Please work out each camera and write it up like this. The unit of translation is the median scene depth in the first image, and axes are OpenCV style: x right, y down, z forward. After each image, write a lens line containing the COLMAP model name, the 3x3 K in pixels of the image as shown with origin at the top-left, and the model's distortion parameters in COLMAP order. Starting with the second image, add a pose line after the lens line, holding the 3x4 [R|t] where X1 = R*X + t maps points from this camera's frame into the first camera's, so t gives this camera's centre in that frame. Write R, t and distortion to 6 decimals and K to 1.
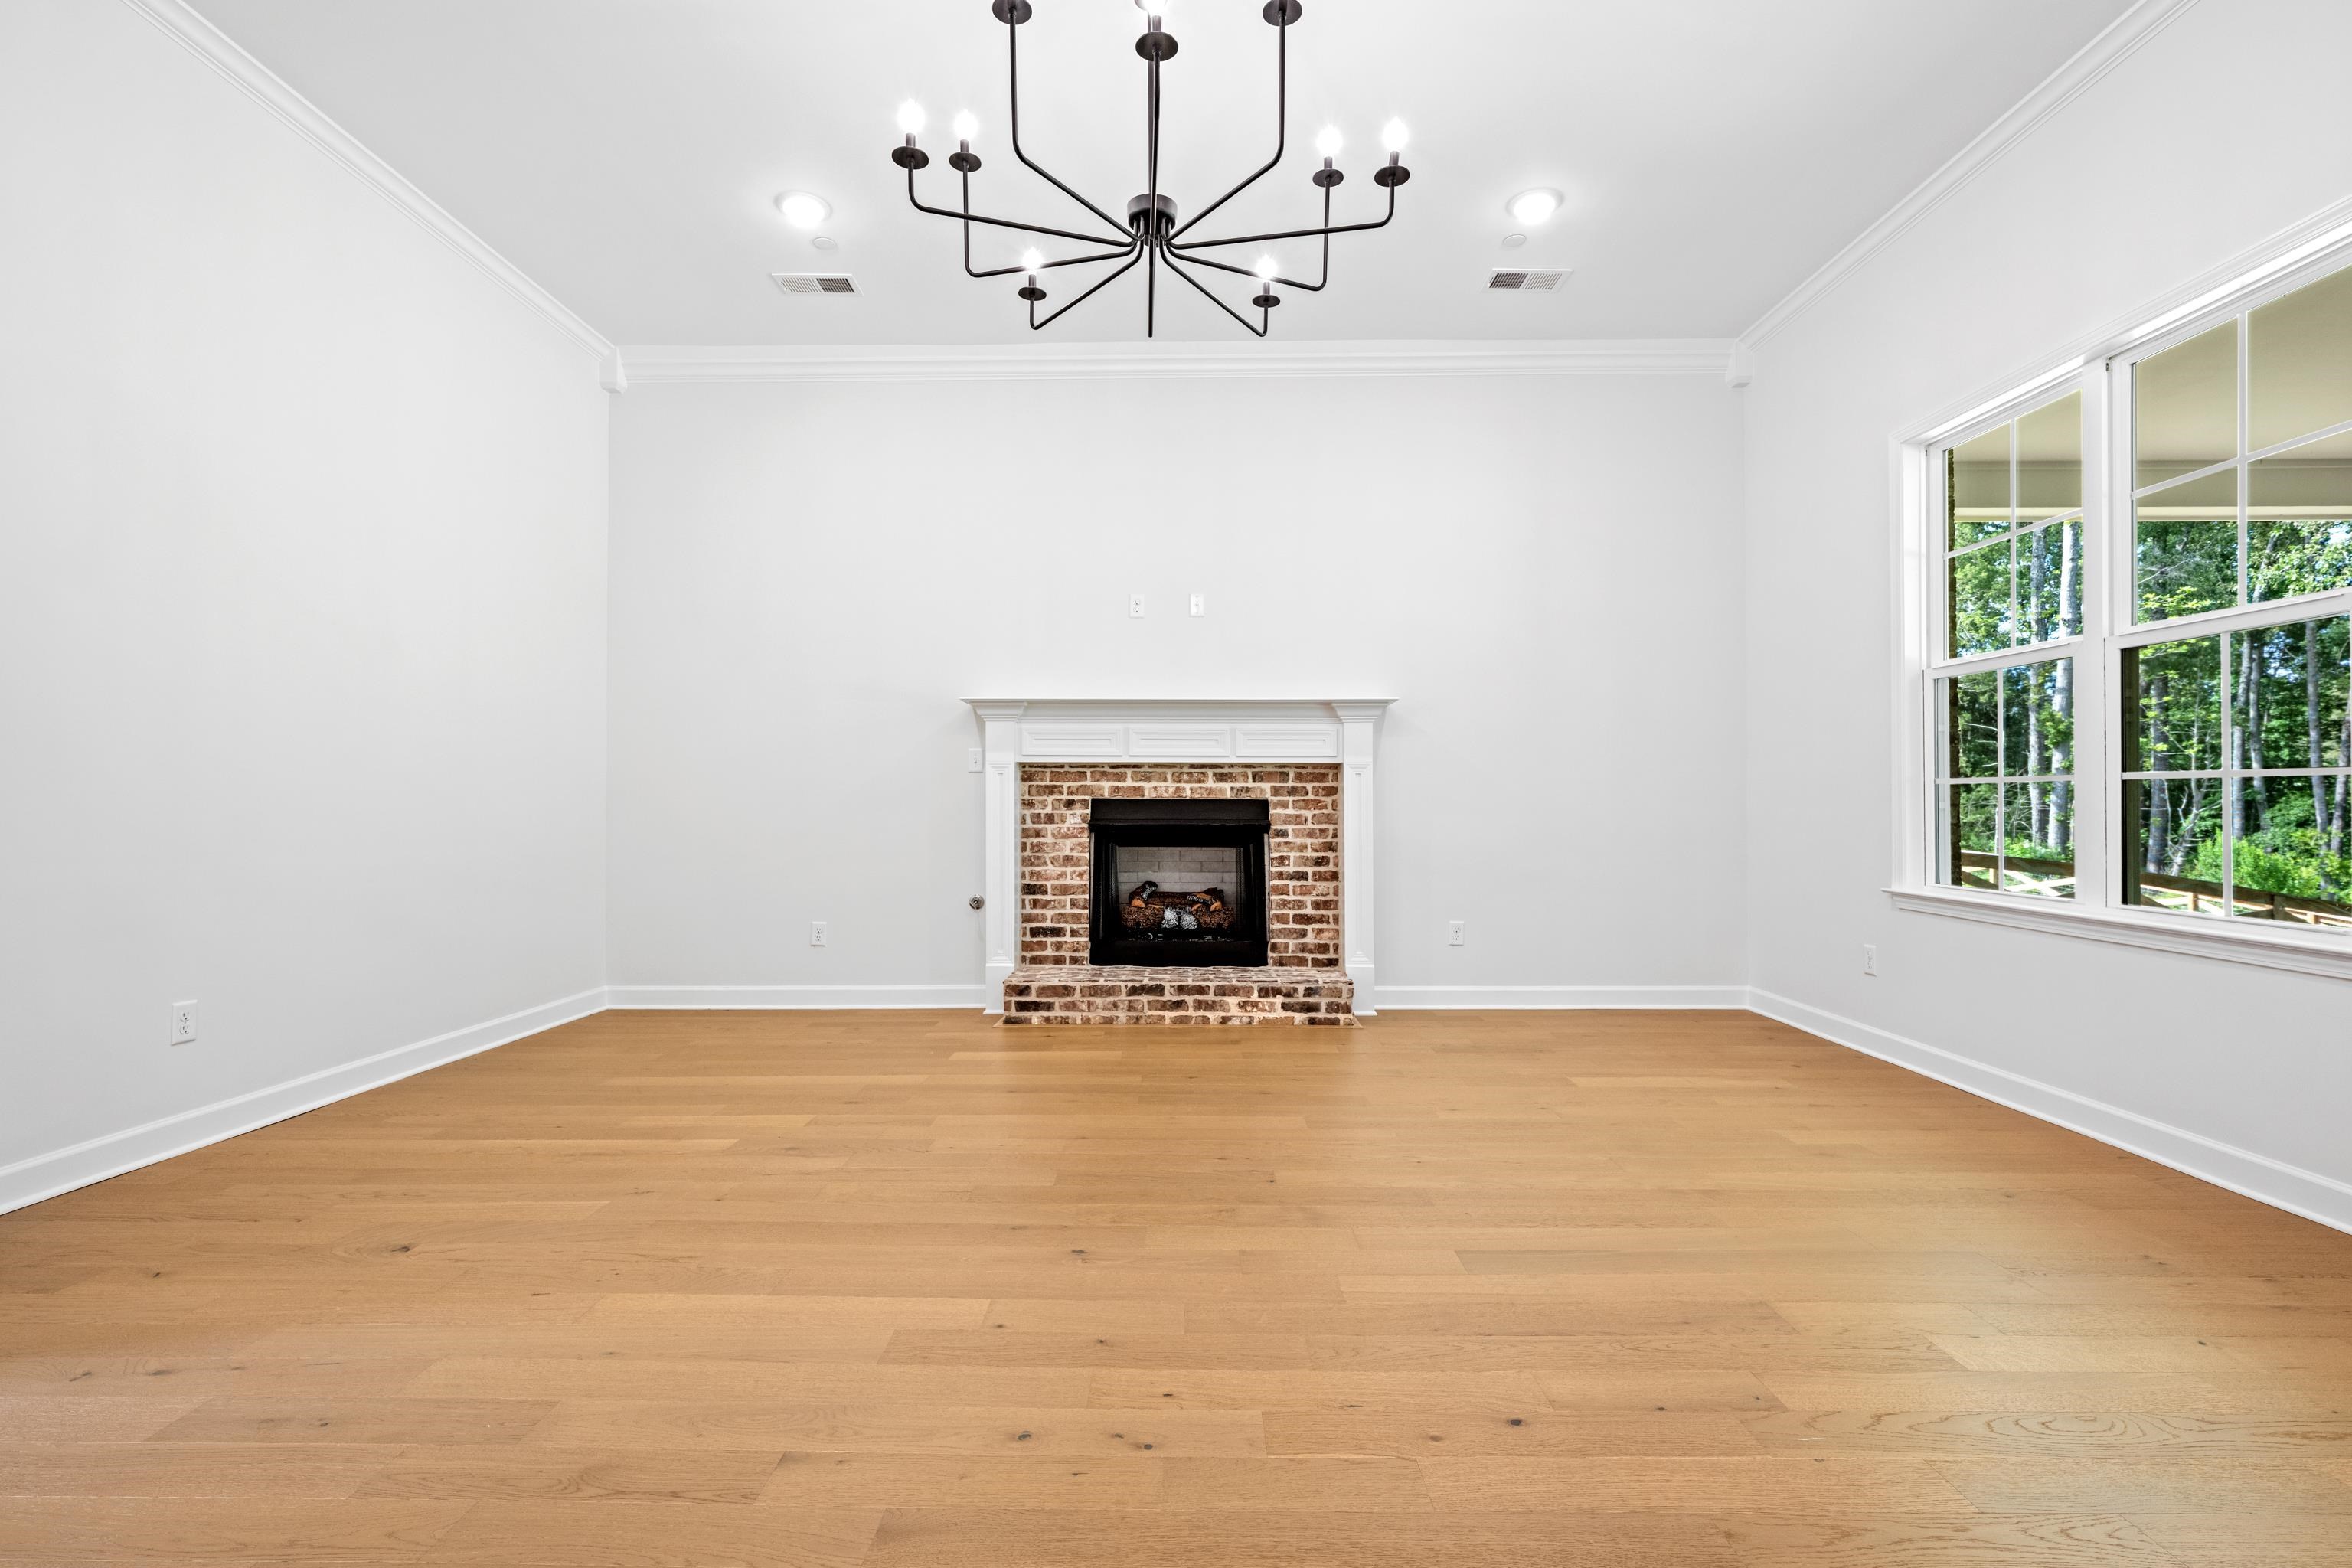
lens RADIAL K [[1045.9, 0, 1199.2], [0, 1045.9, 823.4], [0, 0, 1]] dist [-0.001711, -0.000689]
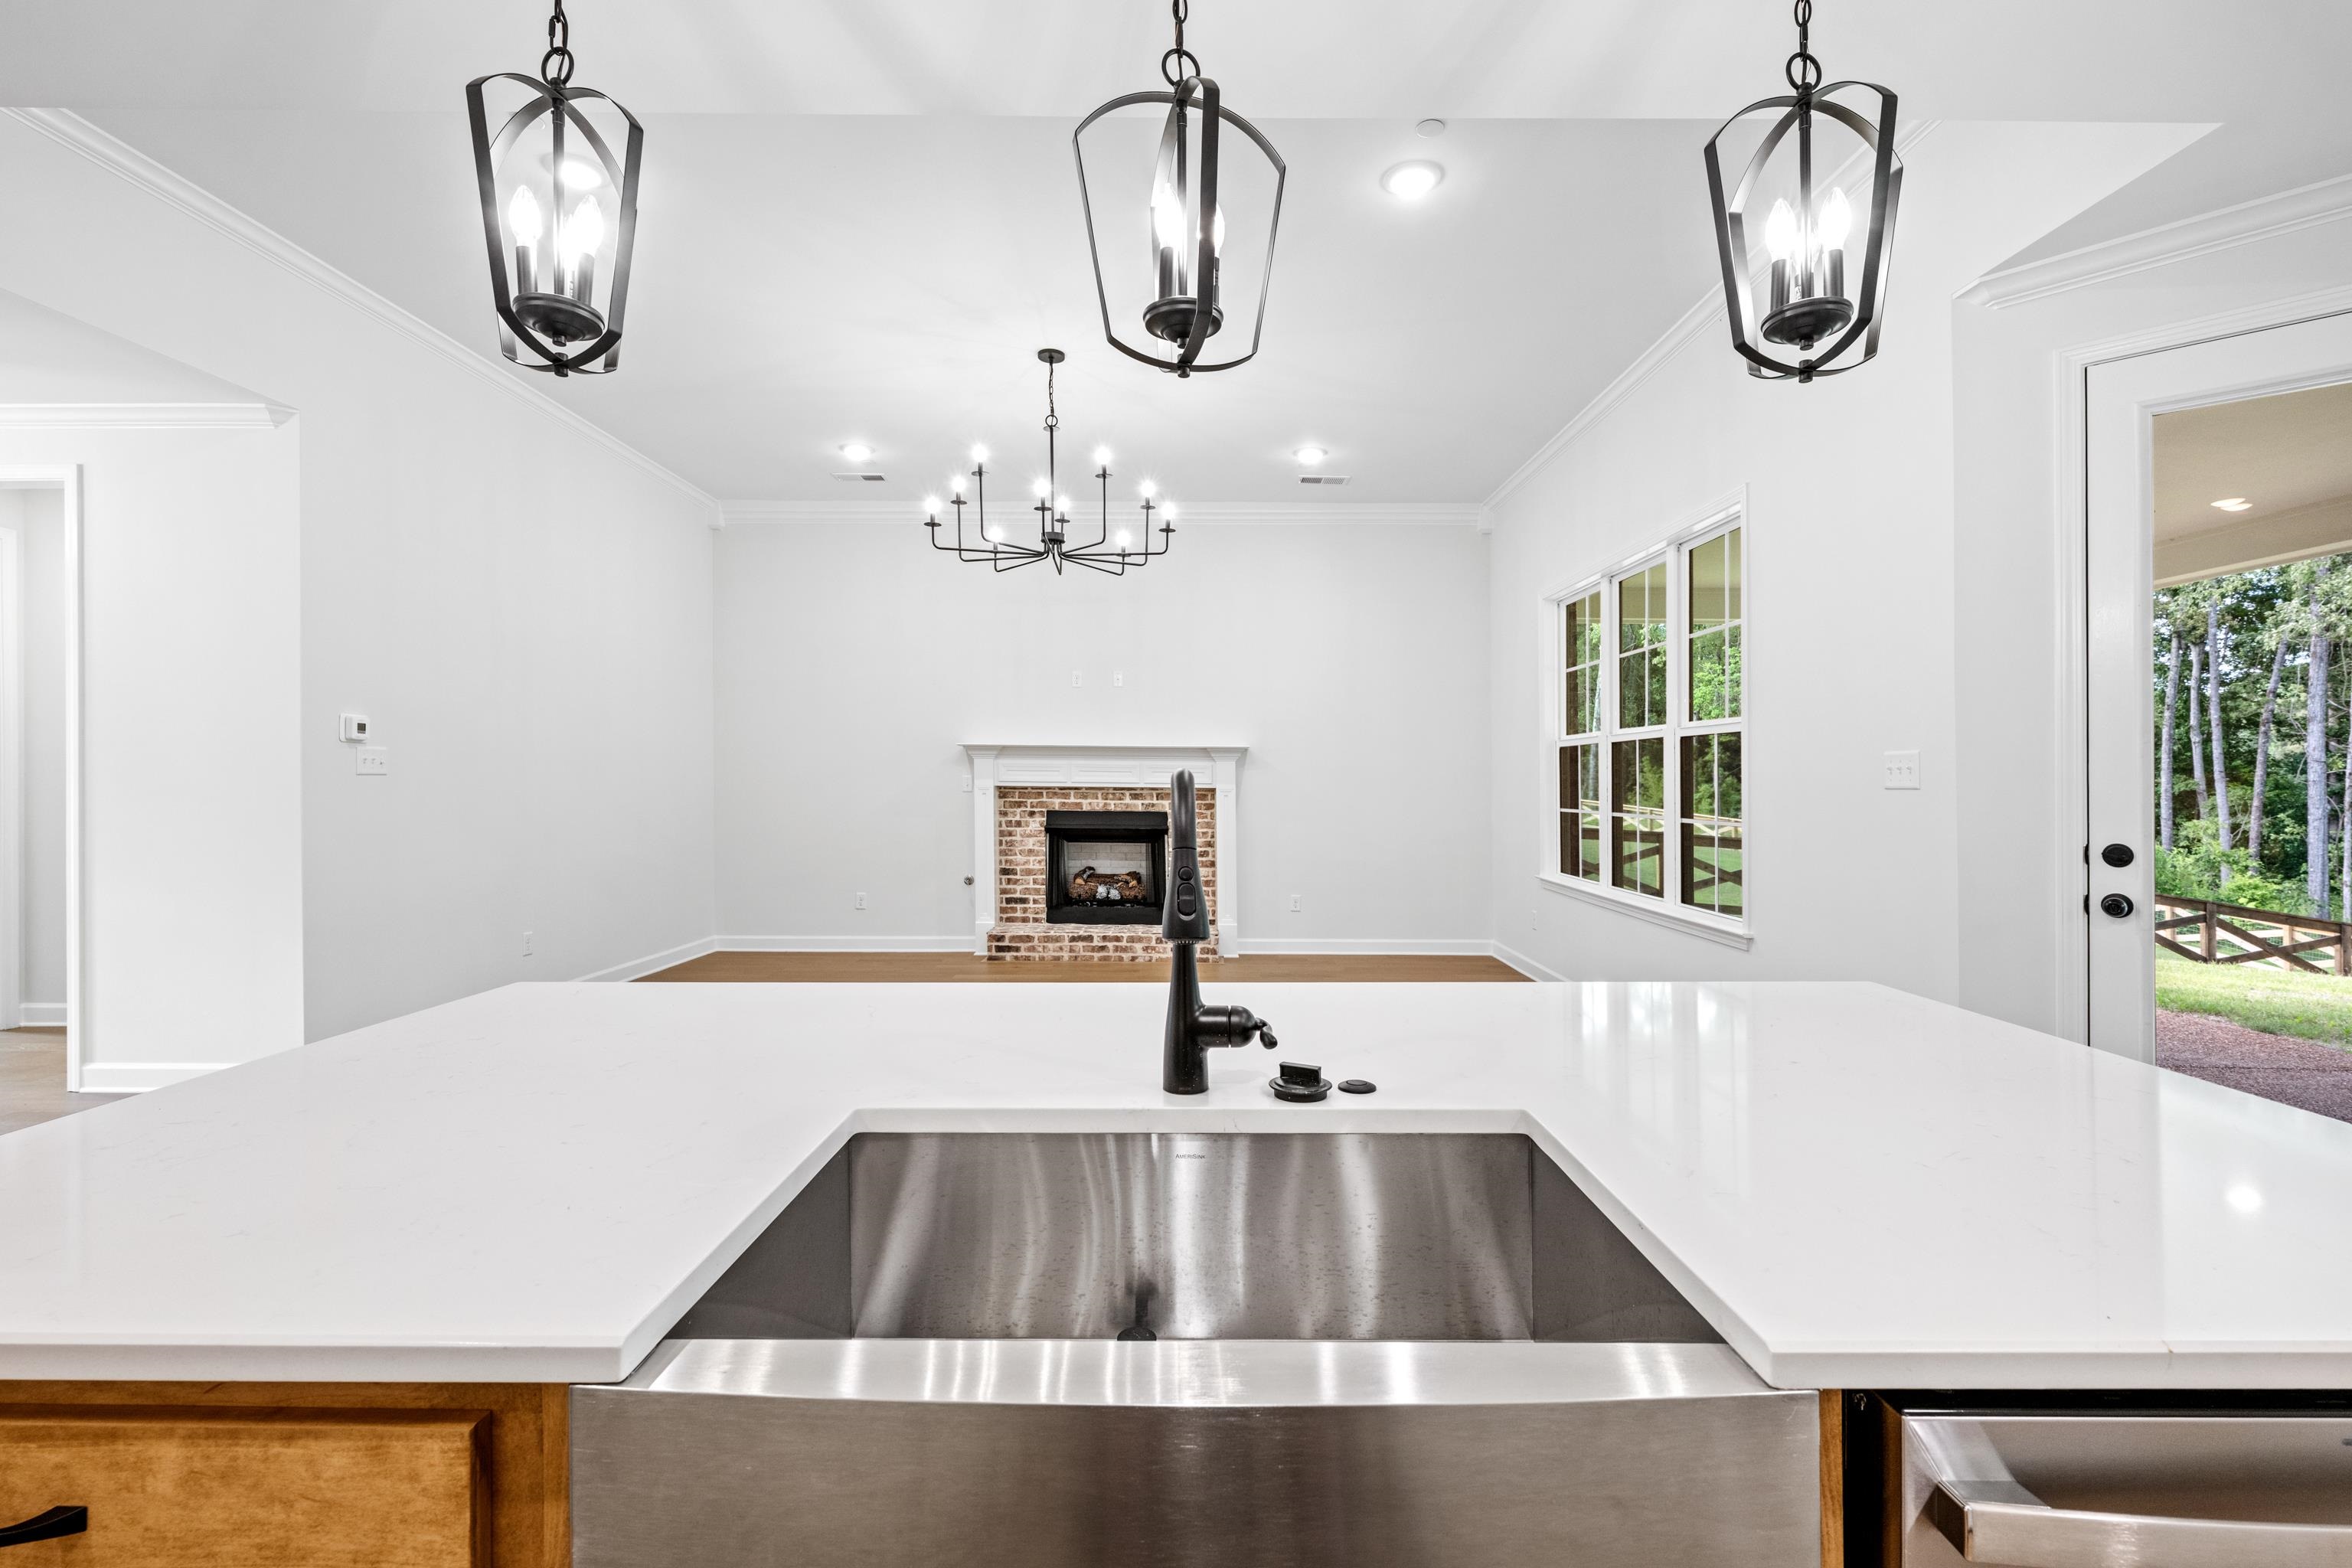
lens RADIAL K [[1045.9, 0, 1205.4], [0, 1045.9, 879.0], [0, 0, 1]] dist [-0.001711, -0.000689]
pose [[0.999862, 0.006552, 0.015291, 0.098178], [-0.007642, 0.997350, 0.072350, -0.035595], [-0.014776, -0.072457, 0.997262, -0.475770]]
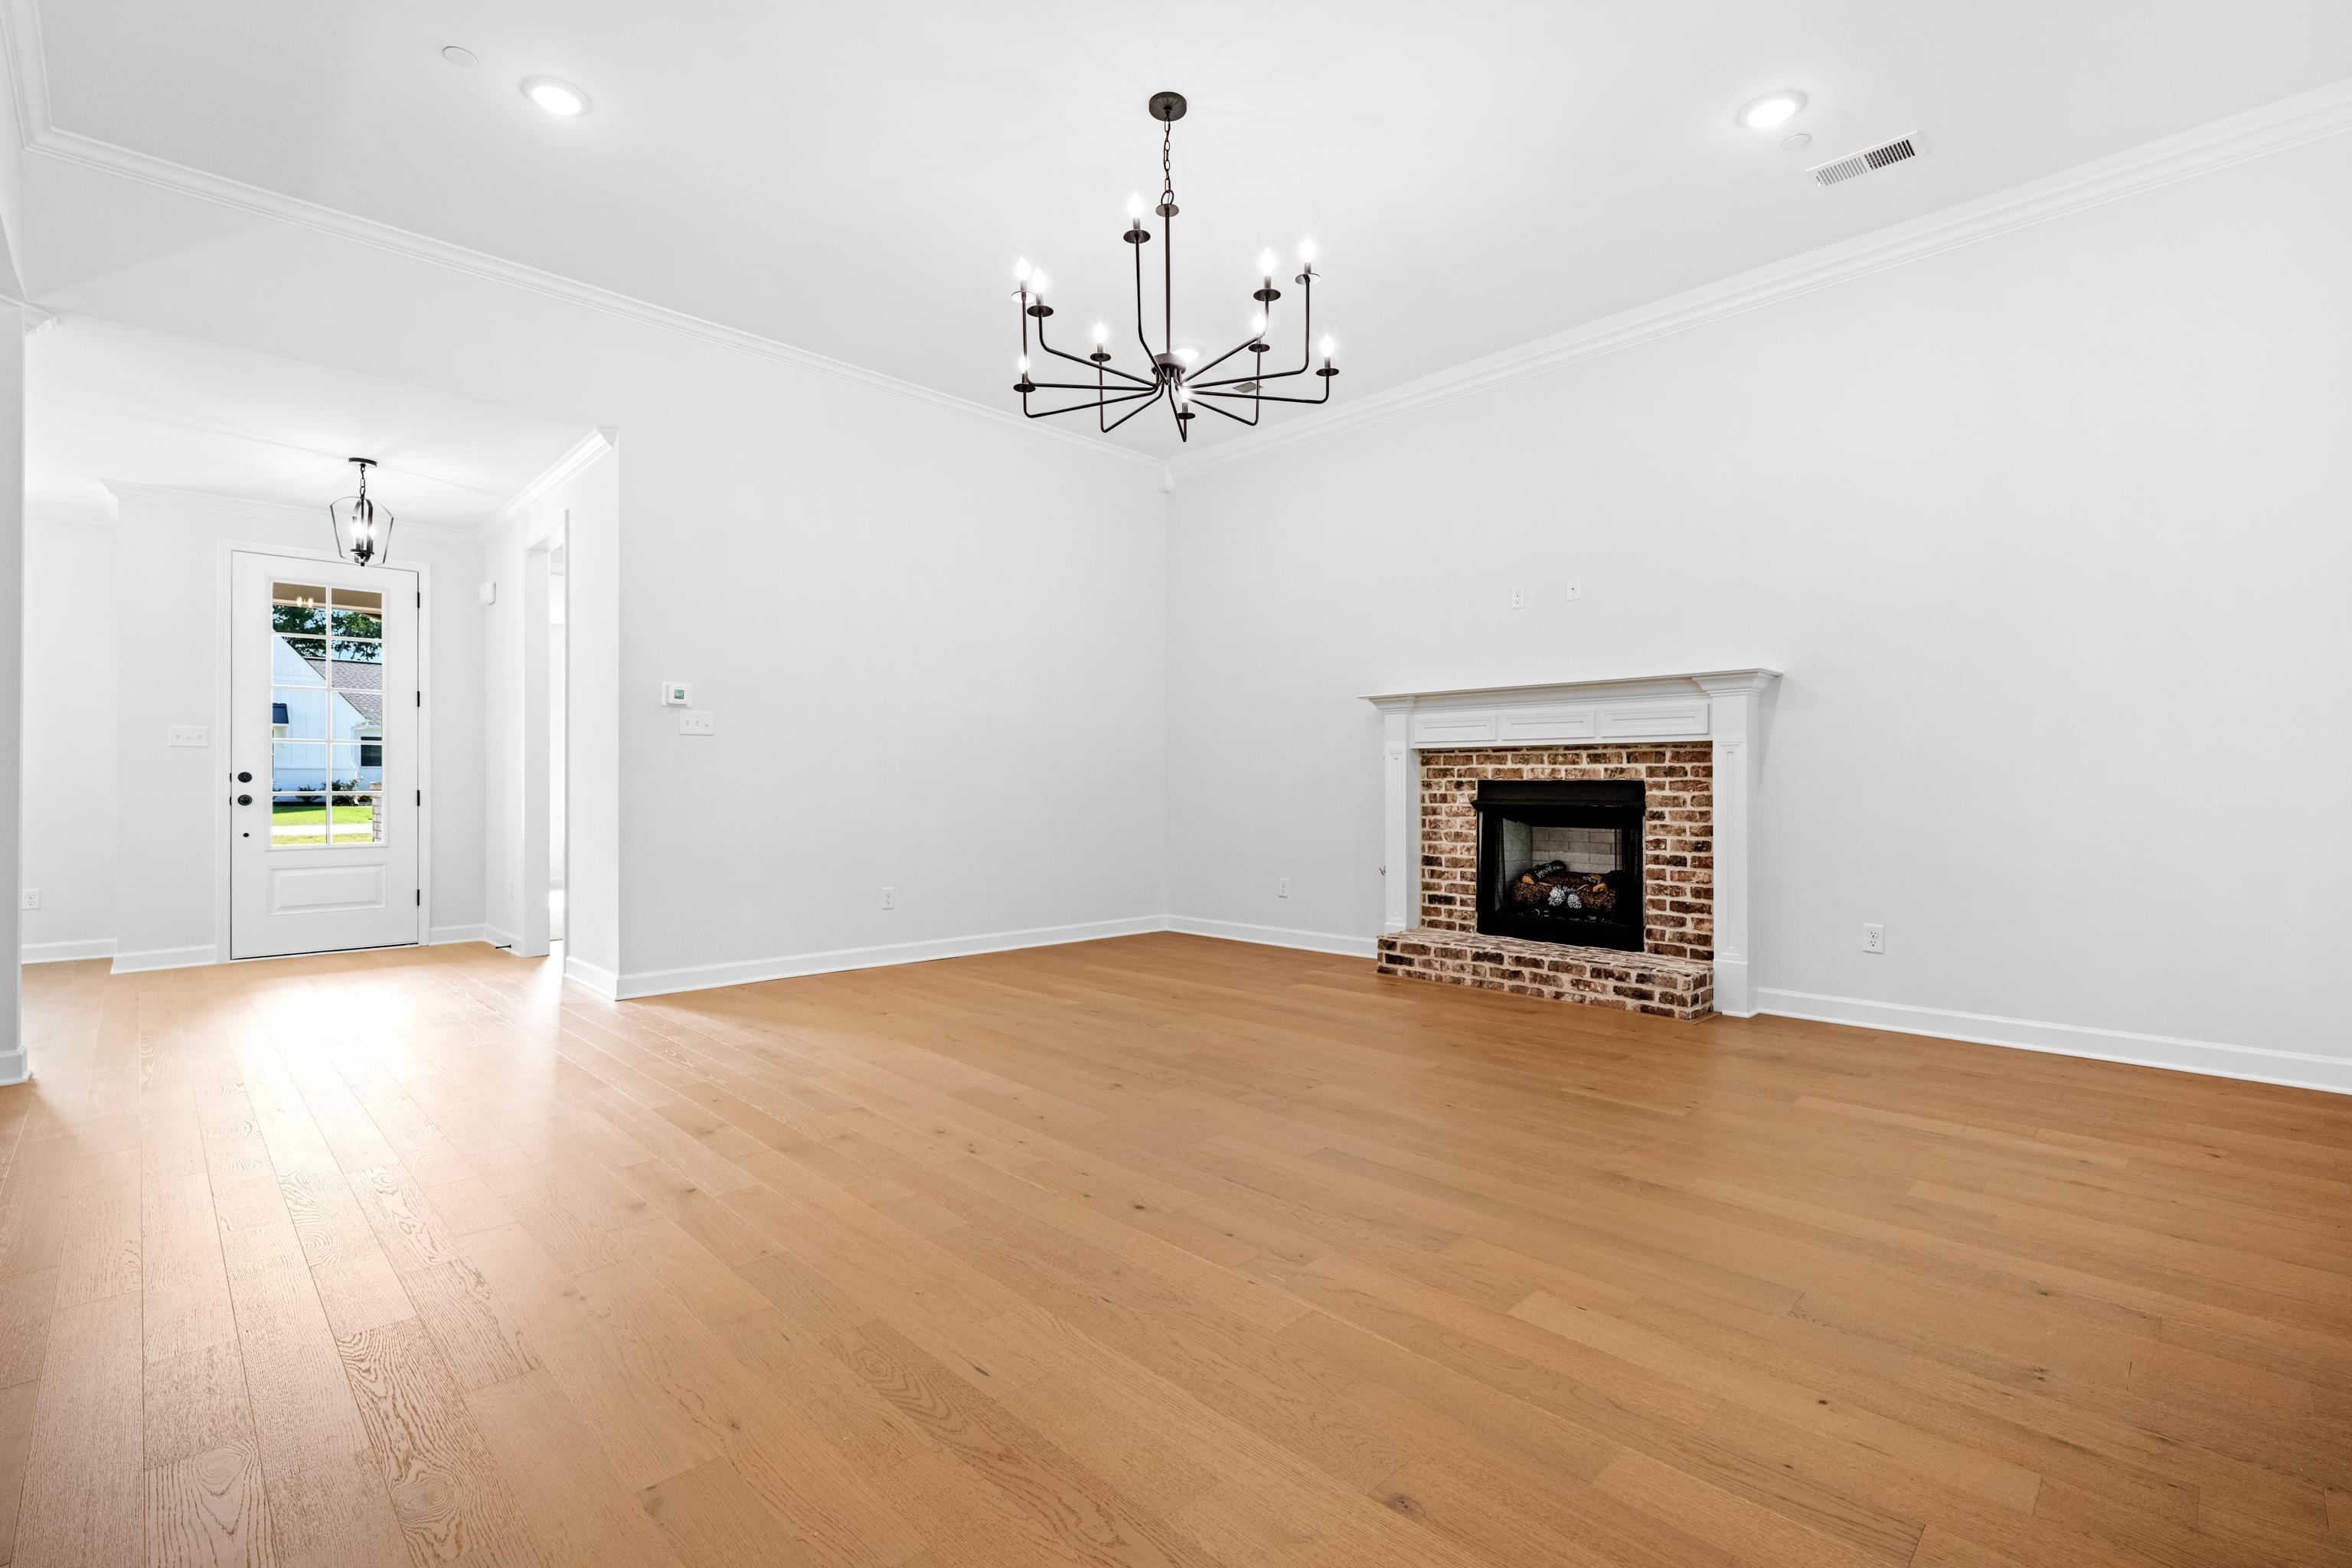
lens RADIAL K [[1045.9, 0, 1160.2], [0, 1045.9, 840.7], [0, 0, 1]] dist [-0.001711, -0.000689]
pose [[0.703715, 0.037218, -0.709507, 0.441135], [-0.013196, 0.999139, 0.039324, 0.000634], [0.710360, -0.018310, 0.703601, -0.000195]]
